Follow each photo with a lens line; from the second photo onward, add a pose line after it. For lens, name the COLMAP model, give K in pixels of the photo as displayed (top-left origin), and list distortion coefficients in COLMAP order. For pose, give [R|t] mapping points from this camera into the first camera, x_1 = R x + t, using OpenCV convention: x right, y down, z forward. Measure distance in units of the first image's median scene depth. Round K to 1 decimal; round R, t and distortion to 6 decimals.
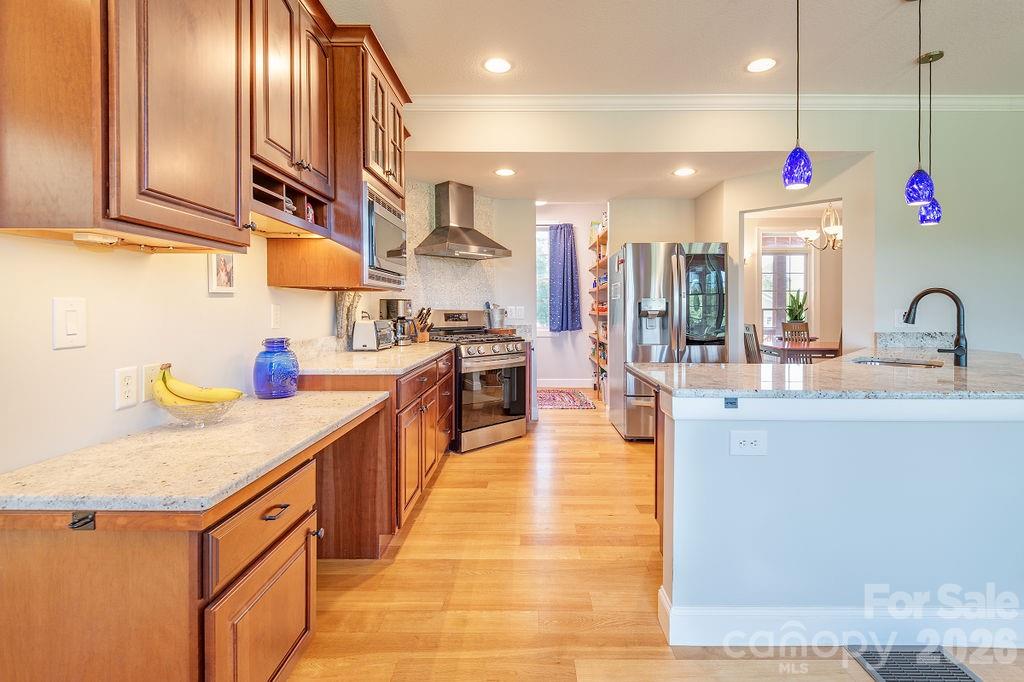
lens RADIAL K [[481.5, 0, 523.9], [0, 481.5, 313.7], [0, 0, 1]] dist [0.000687, -0.000119]
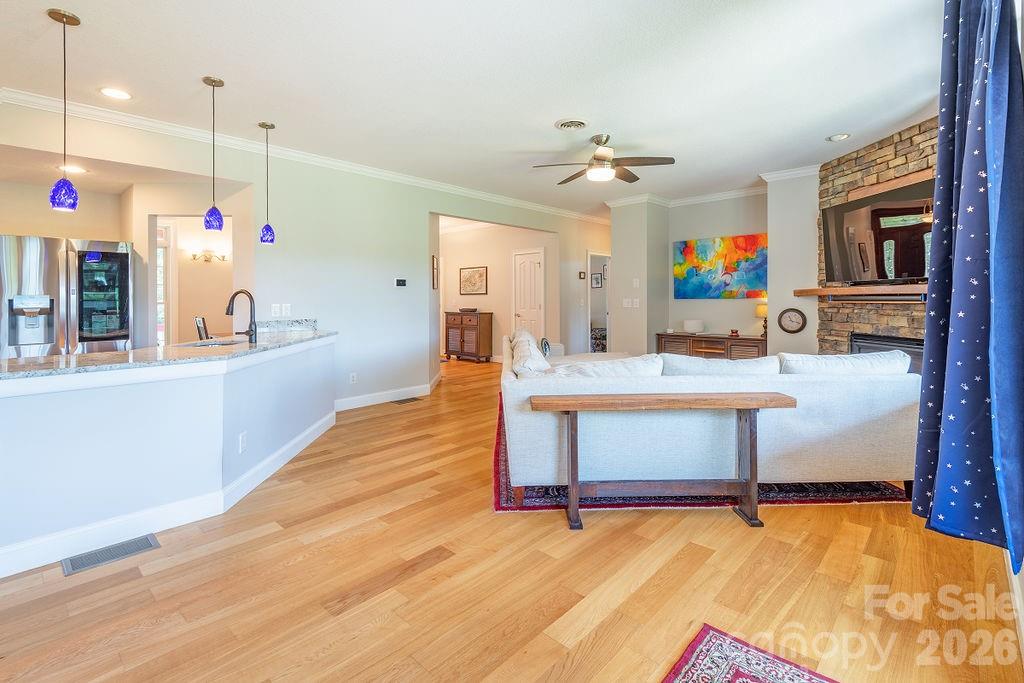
lens RADIAL K [[476.8, 0, 522.4], [0, 476.8, 296.2], [0, 0, 1]] dist [0.001673, 0.000414]
pose [[0.673722, -0.005462, 0.738965, 0.228529], [0.018881, 0.999773, -0.009825, -0.002820], [-0.738743, 0.020571, 0.673673, -0.356088]]
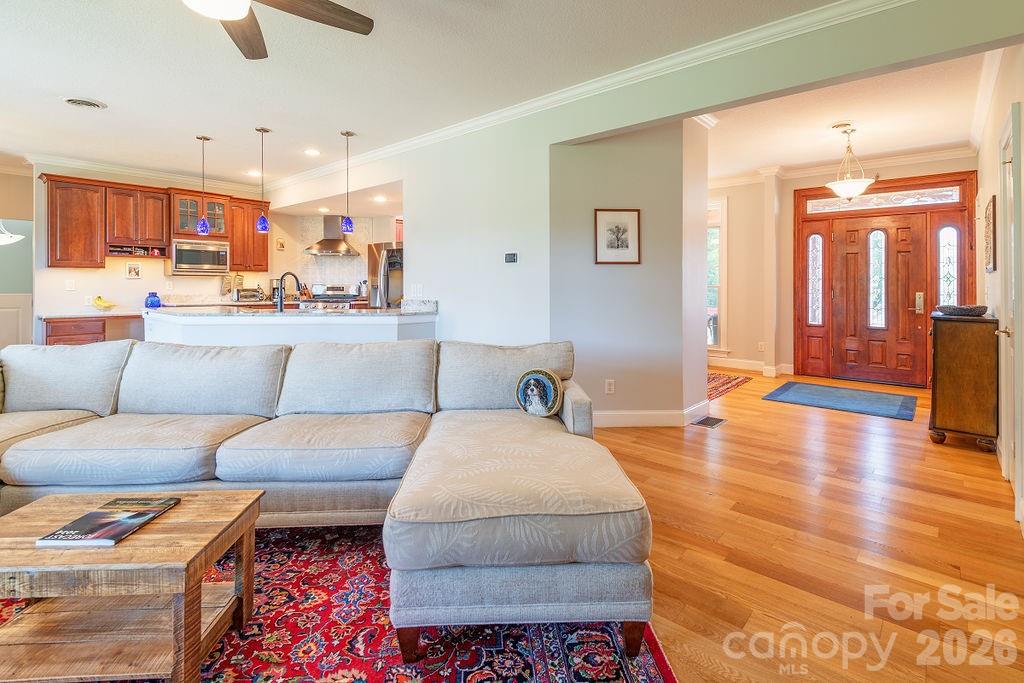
lens RADIAL K [[493.8, 0, 512.9], [0, 493.8, 287.9], [0, 0, 1]] dist [-0.000115, 0.000072]
pose [[0.757994, 0.004361, -0.652247, 1.751722], [-0.011085, 0.999919, -0.006196, 0.008418], [0.652167, 0.011927, 0.757981, 0.047038]]
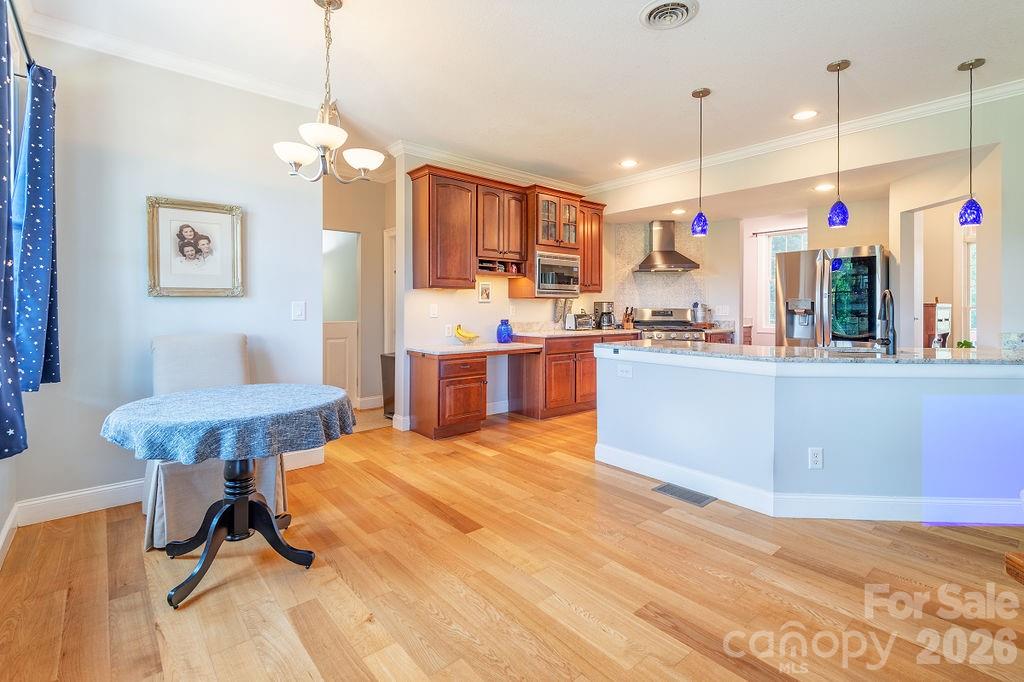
lens RADIAL K [[474.6, 0, 498.9], [0, 474.6, 304.9], [0, 0, 1]] dist [0.001033, 0.000069]
pose [[0.643450, -0.004751, -0.765473, 0.694243], [-0.008316, 0.999878, -0.013196, 0.004250], [0.765443, 0.014857, 0.643332, -0.310089]]
